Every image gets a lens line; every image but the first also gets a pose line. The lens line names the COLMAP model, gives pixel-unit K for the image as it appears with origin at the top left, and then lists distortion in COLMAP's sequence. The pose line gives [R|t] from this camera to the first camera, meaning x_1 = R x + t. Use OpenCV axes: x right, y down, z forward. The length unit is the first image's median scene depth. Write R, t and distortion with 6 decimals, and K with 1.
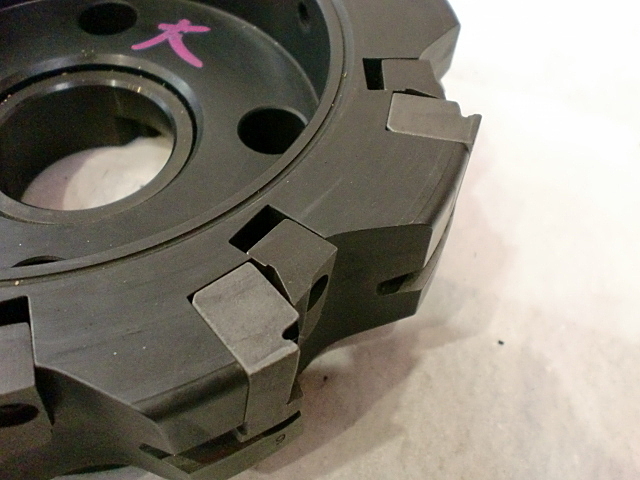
lens RADIAL K [[660.2, 0, 328.0], [0, 660.2, 239.6], [0, 0, 1]] dist [0.009042, -0.047384]
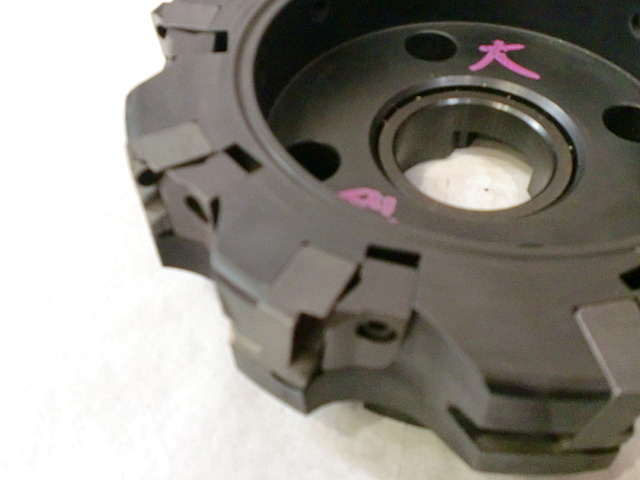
lens RADIAL K [[660.2, 0, 328.0], [0, 660.2, 239.6], [0, 0, 1]] dist [0.009042, -0.047384]
pose [[0.992471, -0.118351, 0.031522, -0.605292], [0.119172, 0.992544, -0.025575, 0.002054], [-0.028260, 0.029139, 0.999176, -0.123984]]
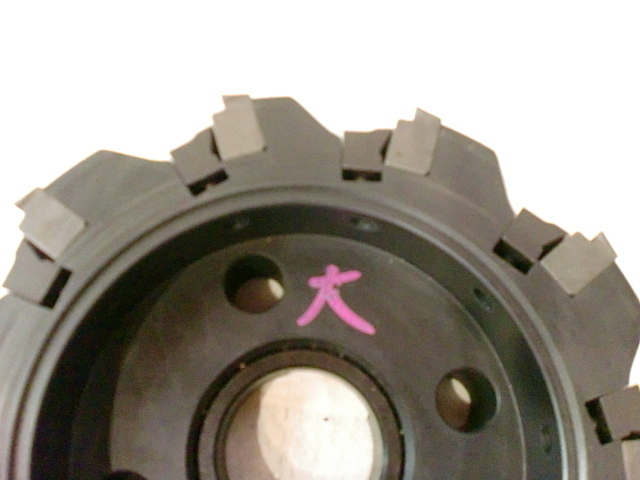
lens RADIAL K [[660.2, 0, 328.0], [0, 660.2, 239.6], [0, 0, 1]] dist [0.009042, -0.047384]
pose [[0.972772, -0.221018, 0.069749, -0.292154], [0.177714, 0.904514, 0.387649, -0.781777], [-0.148766, -0.364699, 0.919164, 0.107322]]
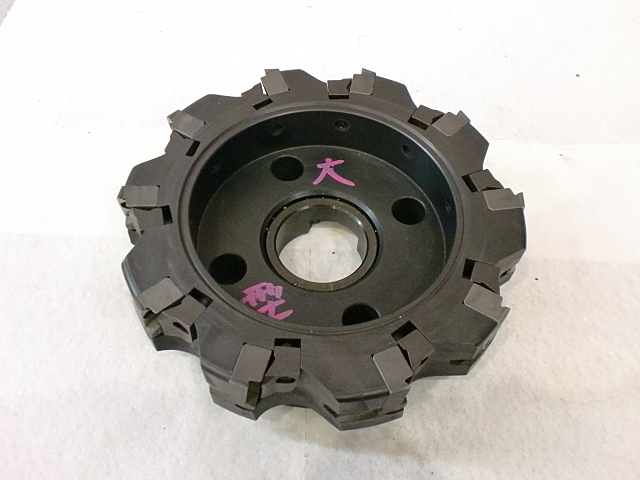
lens RADIAL K [[660.2, 0, 328.0], [0, 660.2, 239.6], [0, 0, 1]] dist [0.009042, -0.047384]
pose [[0.942698, -0.279329, 0.182473, -0.634163], [0.261671, 0.958273, 0.115068, -0.339128], [-0.207001, -0.060727, 0.976454, -0.825677]]
